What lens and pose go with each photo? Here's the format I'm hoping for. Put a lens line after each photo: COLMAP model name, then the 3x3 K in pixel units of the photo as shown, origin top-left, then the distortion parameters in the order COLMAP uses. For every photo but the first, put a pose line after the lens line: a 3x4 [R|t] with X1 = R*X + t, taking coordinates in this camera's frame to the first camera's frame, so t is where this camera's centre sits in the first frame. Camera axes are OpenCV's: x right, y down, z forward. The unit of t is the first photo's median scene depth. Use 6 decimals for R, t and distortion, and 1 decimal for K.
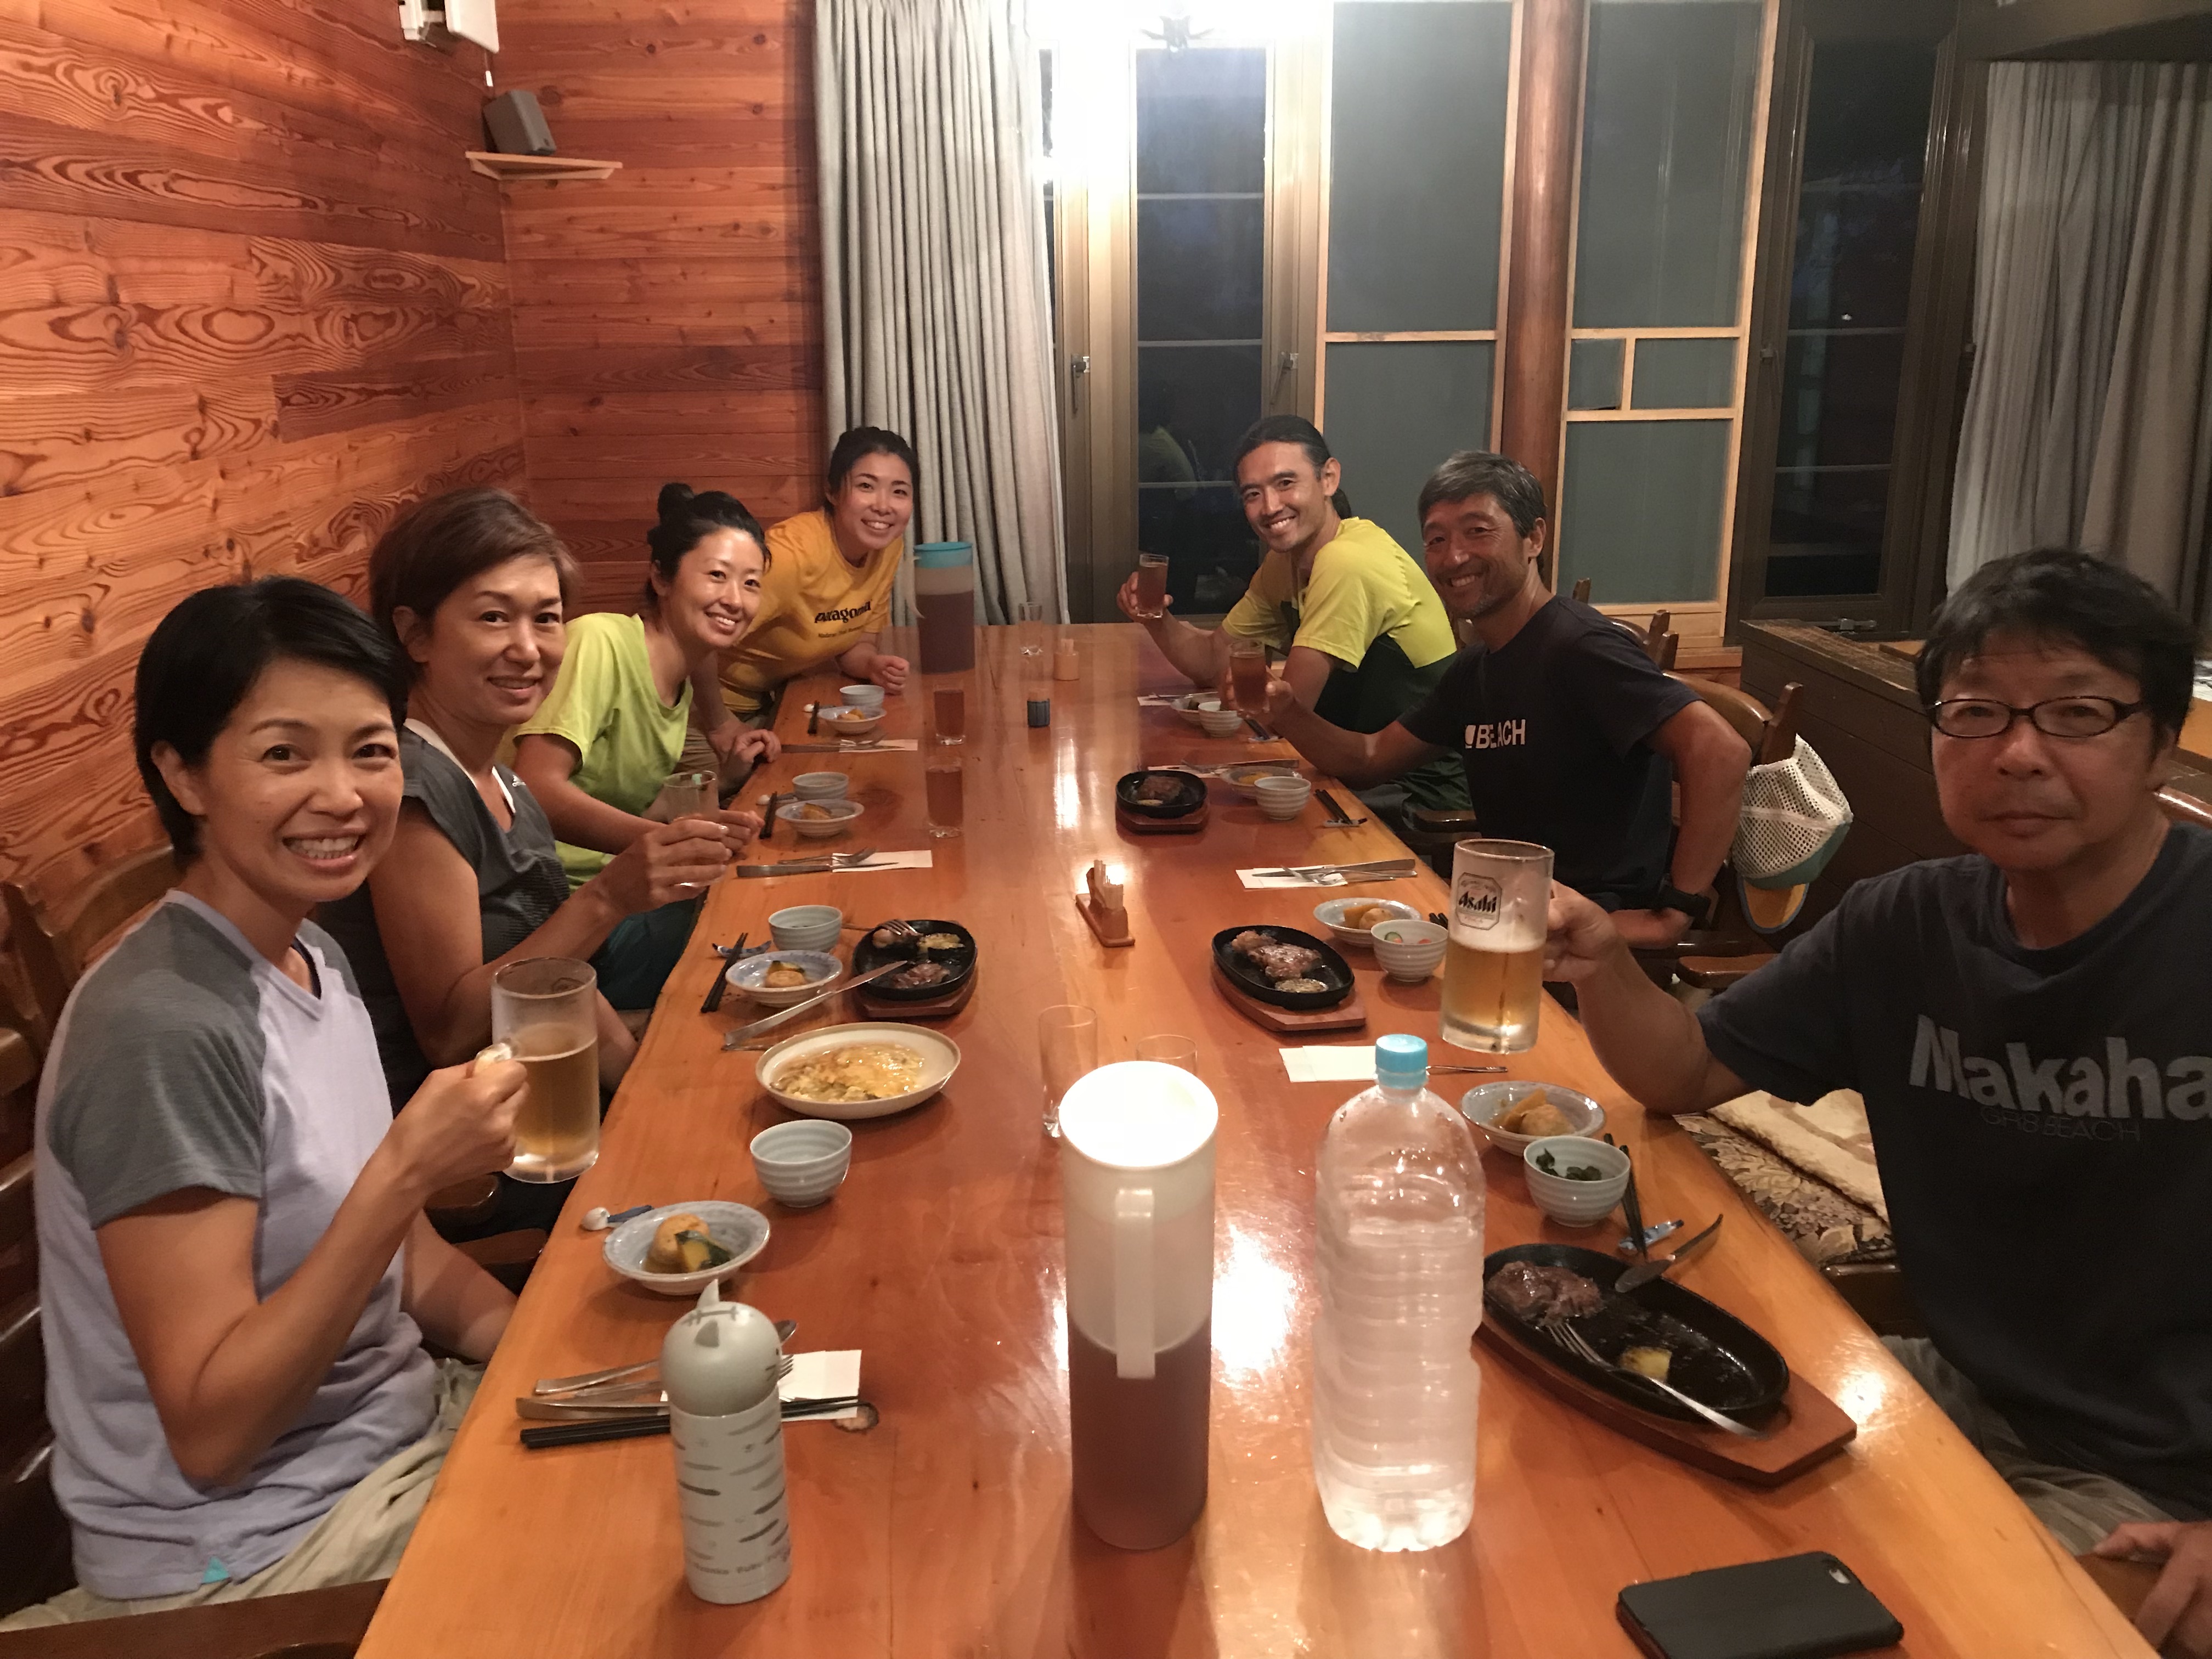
lens RADIAL K [[1789.9, 0, 1106.0], [0, 1789.9, 829.5], [0, 0, 1]] dist [0.040437, -0.003414]
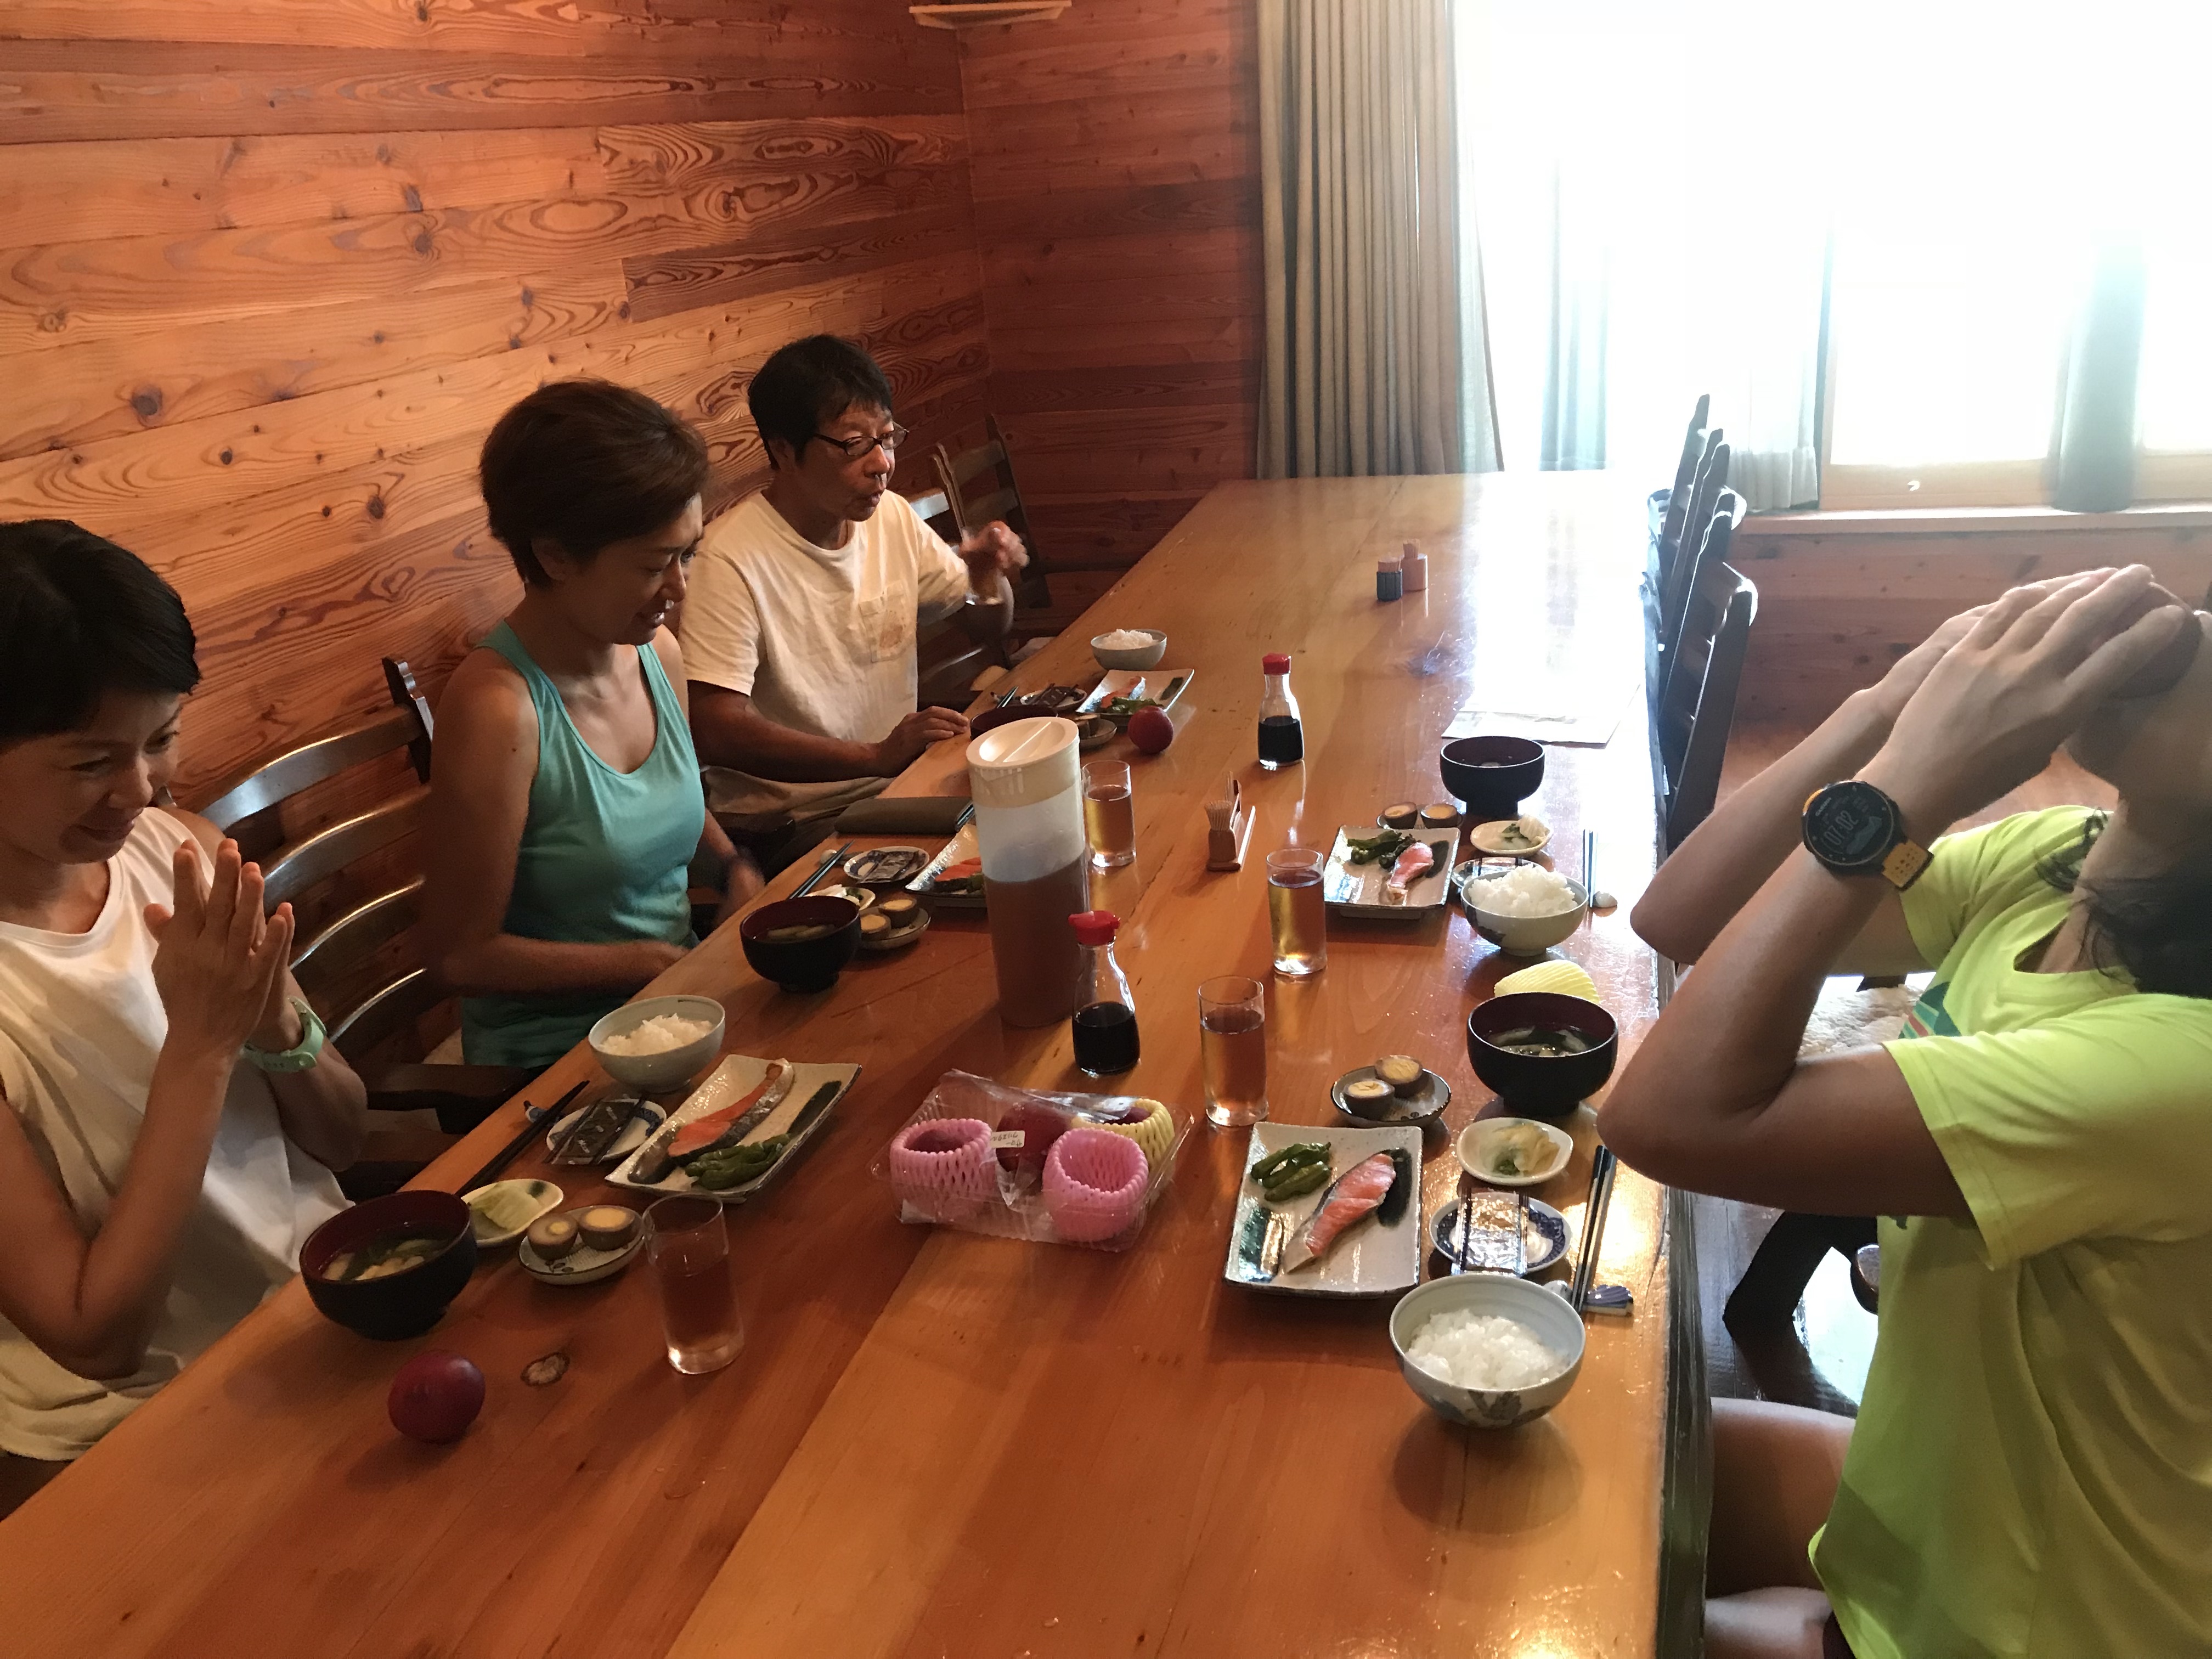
lens RADIAL K [[1821.0, 0, 1106.0], [0, 1821.0, 829.5], [0, 0, 1]] dist [0.007328, 0.003225]
pose [[0.938839, 0.066726, -0.337830, 0.178121], [-0.034495, 0.994336, 0.100533, -0.032689], [0.342624, -0.082731, 0.935823, 0.061789]]
